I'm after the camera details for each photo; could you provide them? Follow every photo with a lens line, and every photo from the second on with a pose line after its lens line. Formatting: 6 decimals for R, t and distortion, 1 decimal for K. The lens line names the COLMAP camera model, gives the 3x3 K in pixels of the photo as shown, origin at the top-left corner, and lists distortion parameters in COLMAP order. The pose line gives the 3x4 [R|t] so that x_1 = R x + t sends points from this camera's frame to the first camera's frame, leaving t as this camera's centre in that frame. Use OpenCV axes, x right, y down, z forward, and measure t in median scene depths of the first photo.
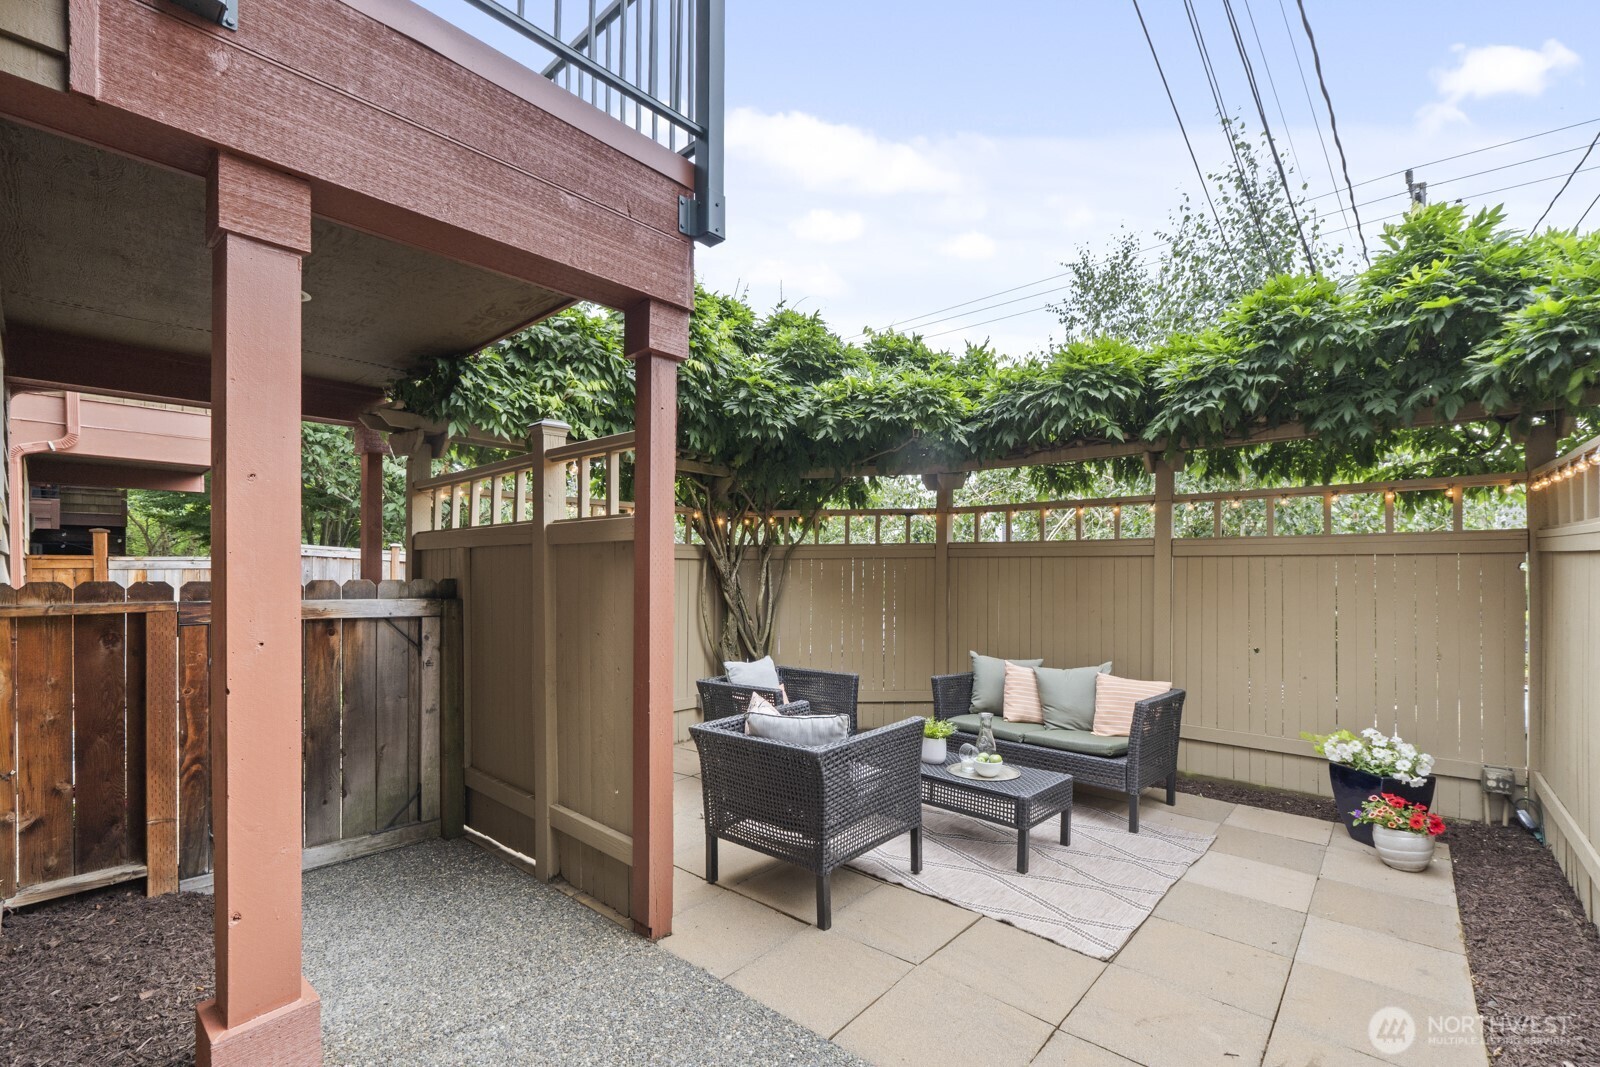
lens RADIAL K [[670.1, 0, 816.7], [0, 670.1, 567.6], [0, 0, 1]] dist [-0.006474, -0.001022]
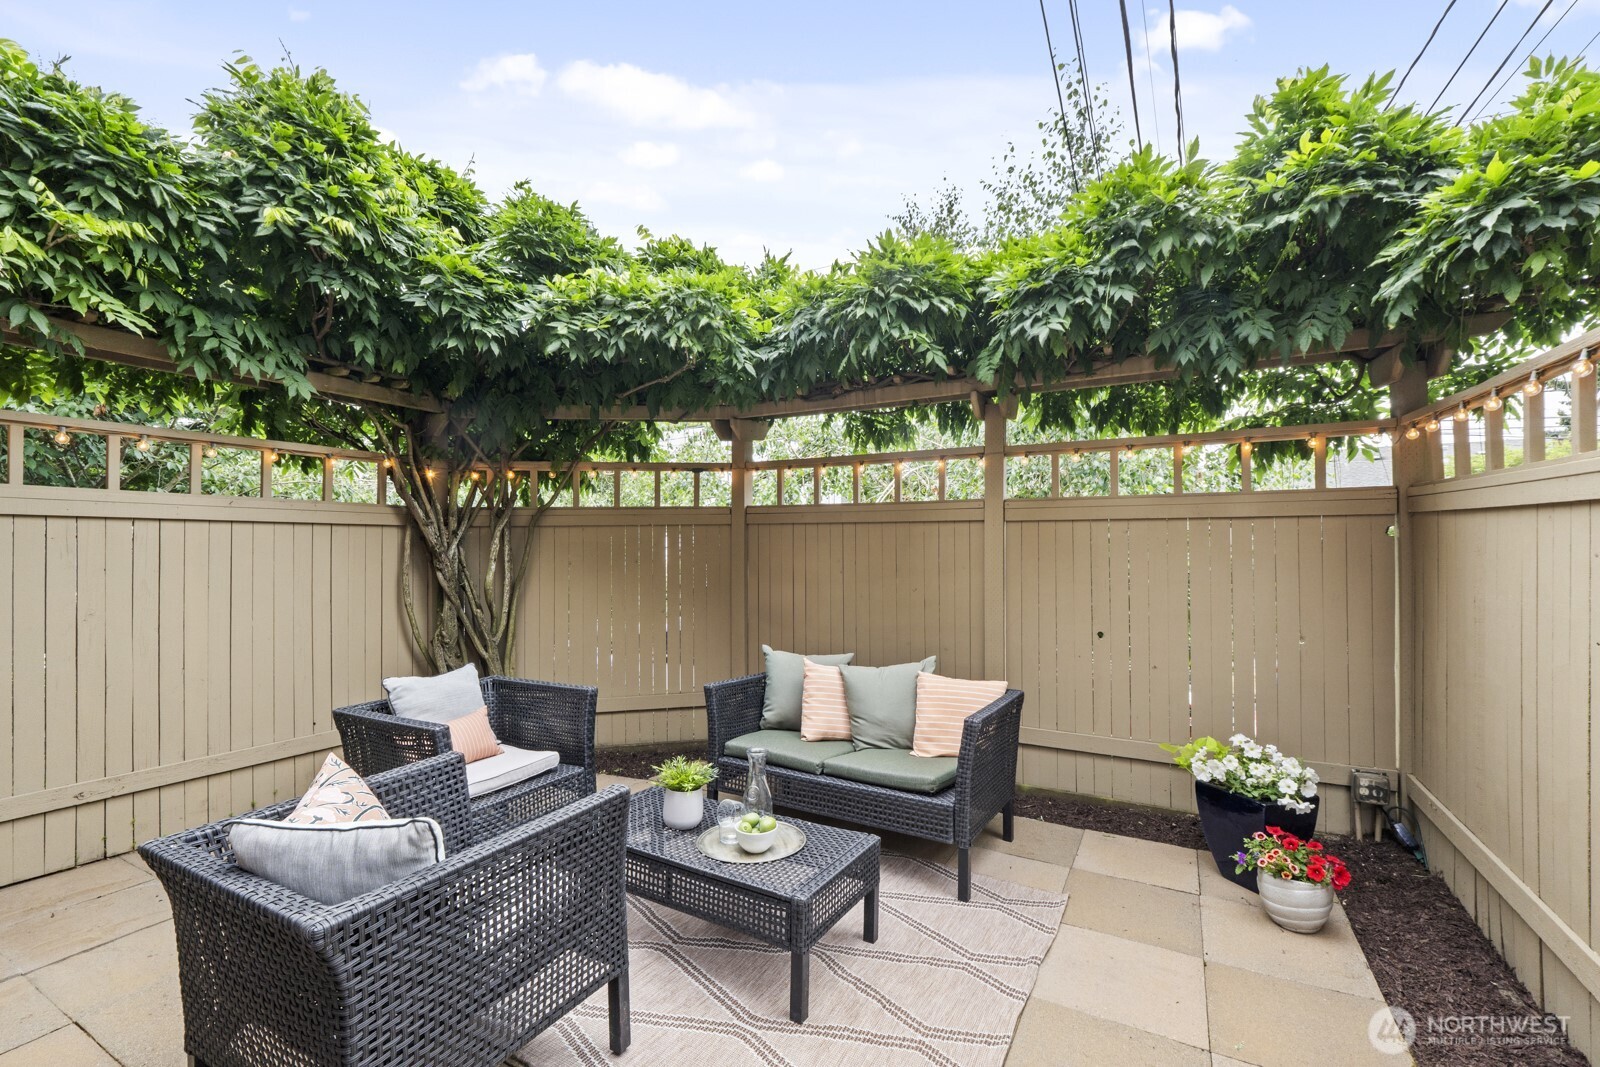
lens RADIAL K [[670.1, 0, 803.1], [0, 670.1, 534.7], [0, 0, 1]] dist [-0.006474, -0.001022]
pose [[0.977668, -0.000945, 0.210153, 0.134535], [0.003292, 0.999936, -0.010817, 0.008787], [-0.210129, 0.011267, 0.977609, 0.286792]]
